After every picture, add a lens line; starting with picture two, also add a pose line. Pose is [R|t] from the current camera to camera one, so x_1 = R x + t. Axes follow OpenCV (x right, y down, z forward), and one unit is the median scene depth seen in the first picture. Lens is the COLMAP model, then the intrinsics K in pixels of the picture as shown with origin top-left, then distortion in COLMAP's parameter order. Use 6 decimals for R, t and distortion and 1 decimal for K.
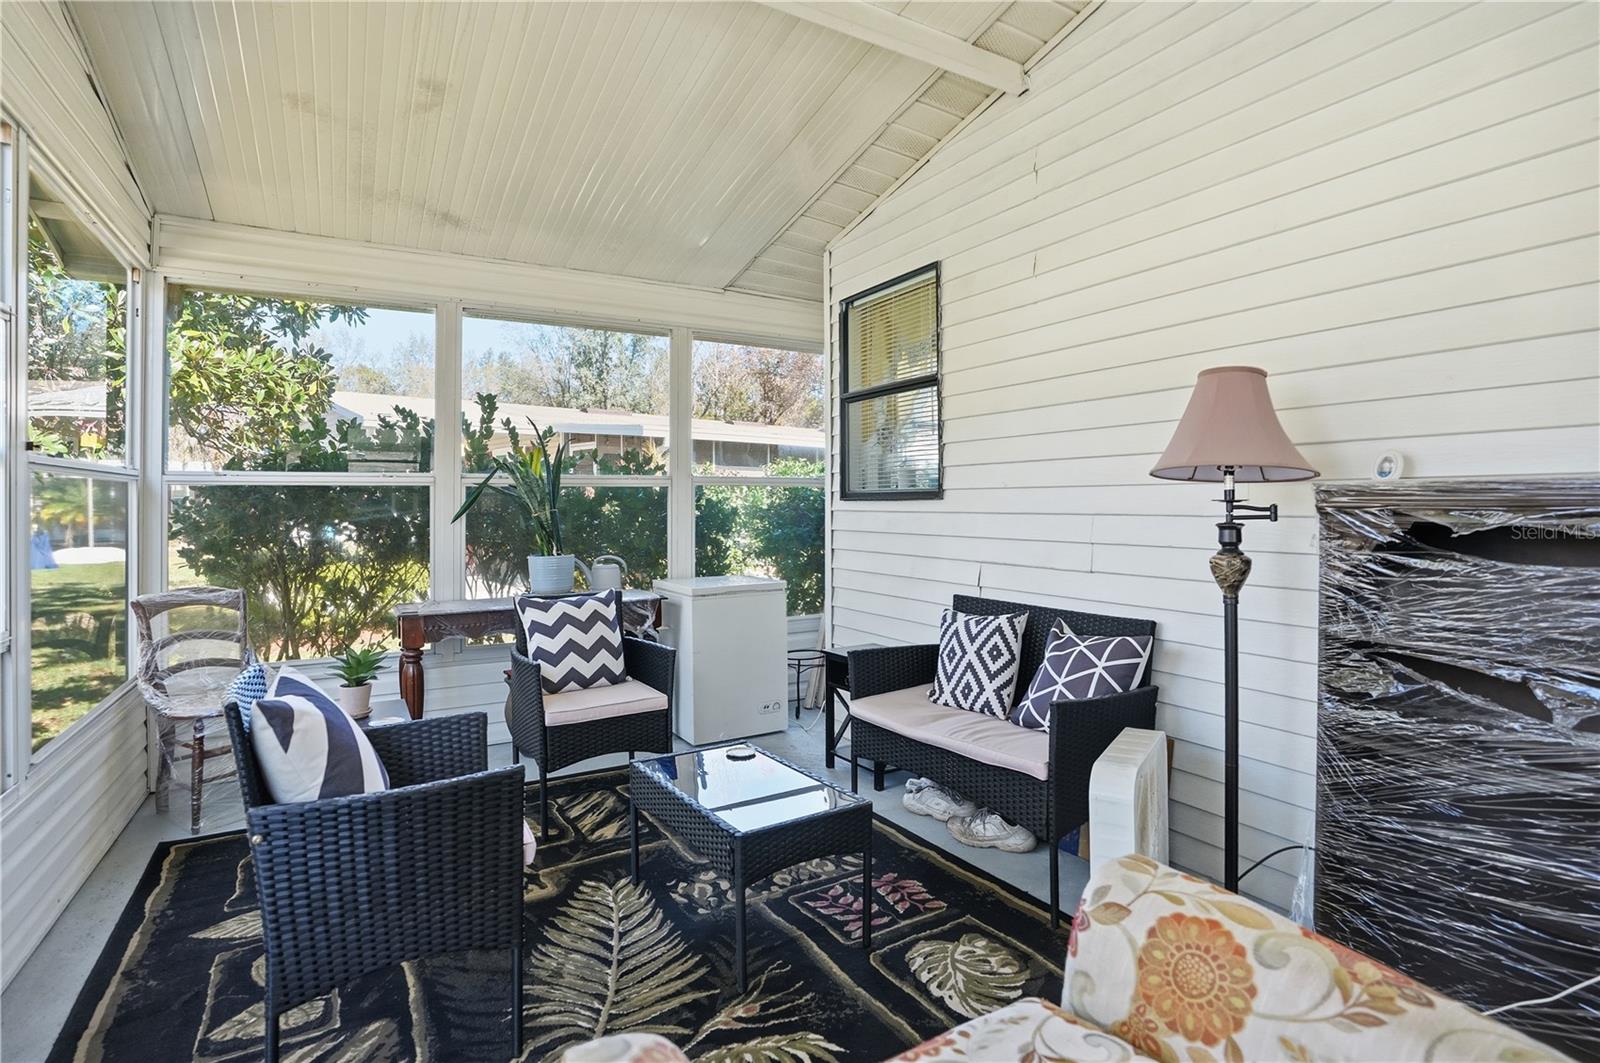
lens RADIAL K [[751.3, 0, 800.0], [0, 751.3, 531.5], [0, 0, 1]] dist [-0.083601, 0.038521]
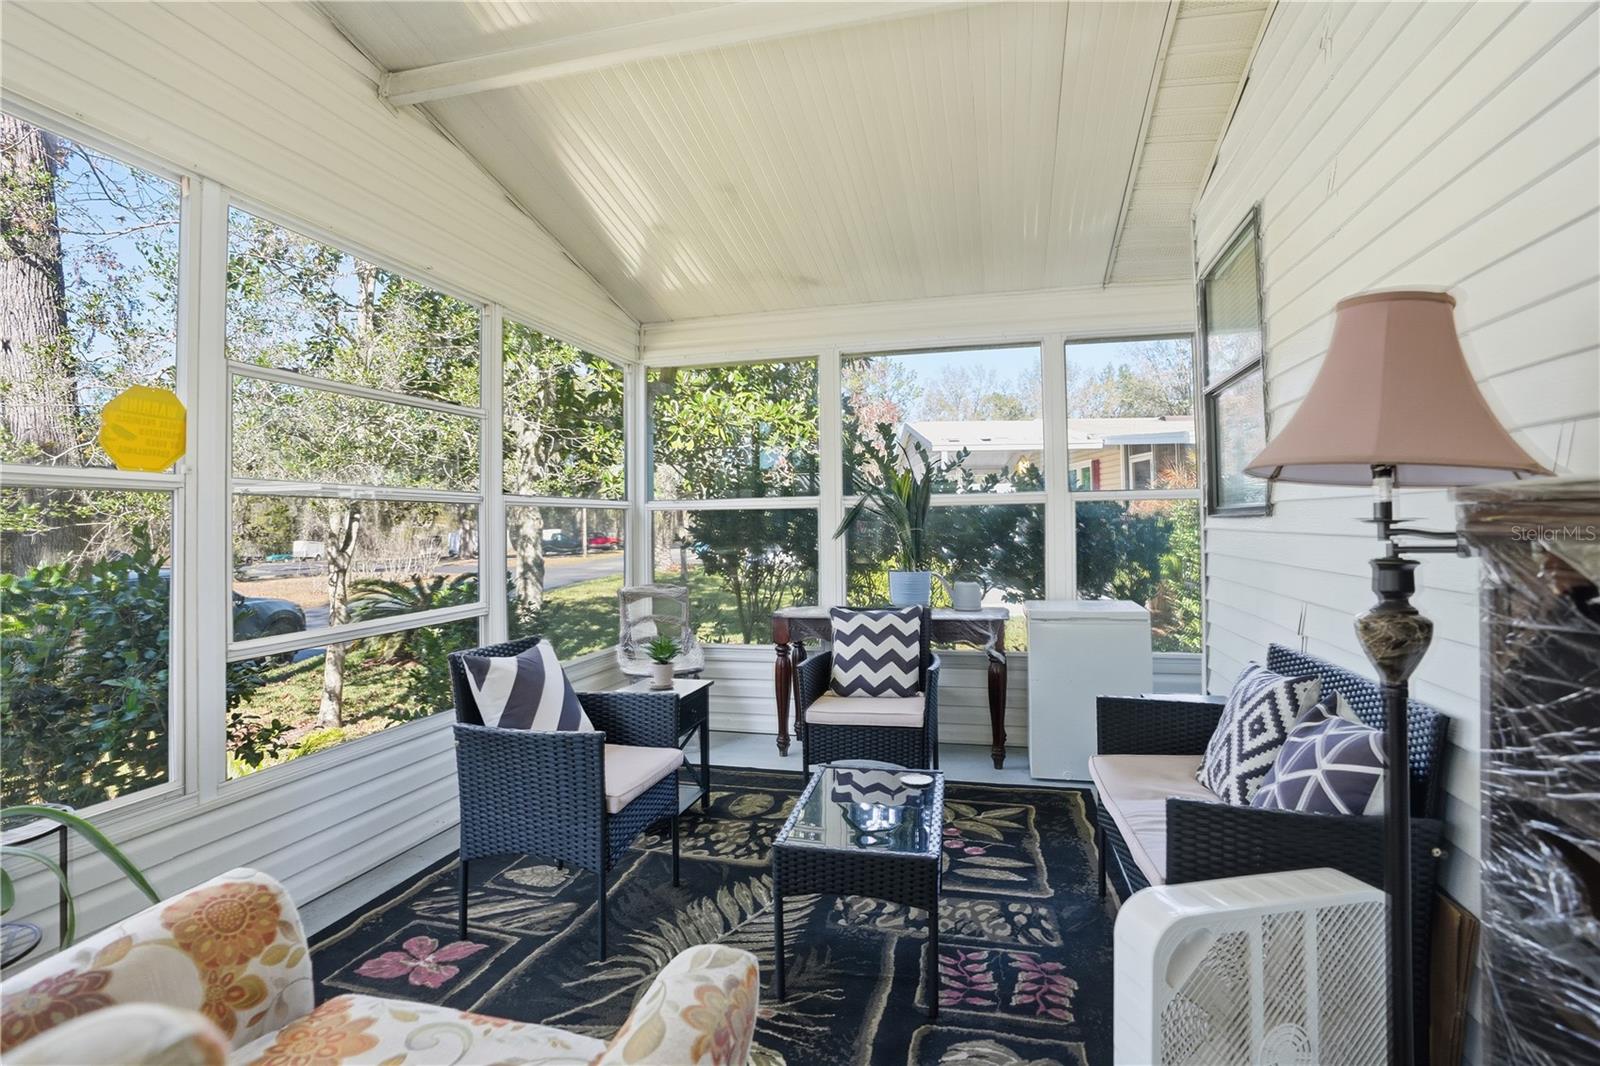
lens RADIAL K [[751.3, 0, 800.0], [0, 751.3, 533.0], [0, 0, 1]] dist [-0.083601, 0.038521]
pose [[0.723311, 0.005086, -0.690504, 0.399183], [-0.017382, 0.999790, -0.010843, -0.010990], [0.690304, 0.019845, 0.723248, 0.155620]]
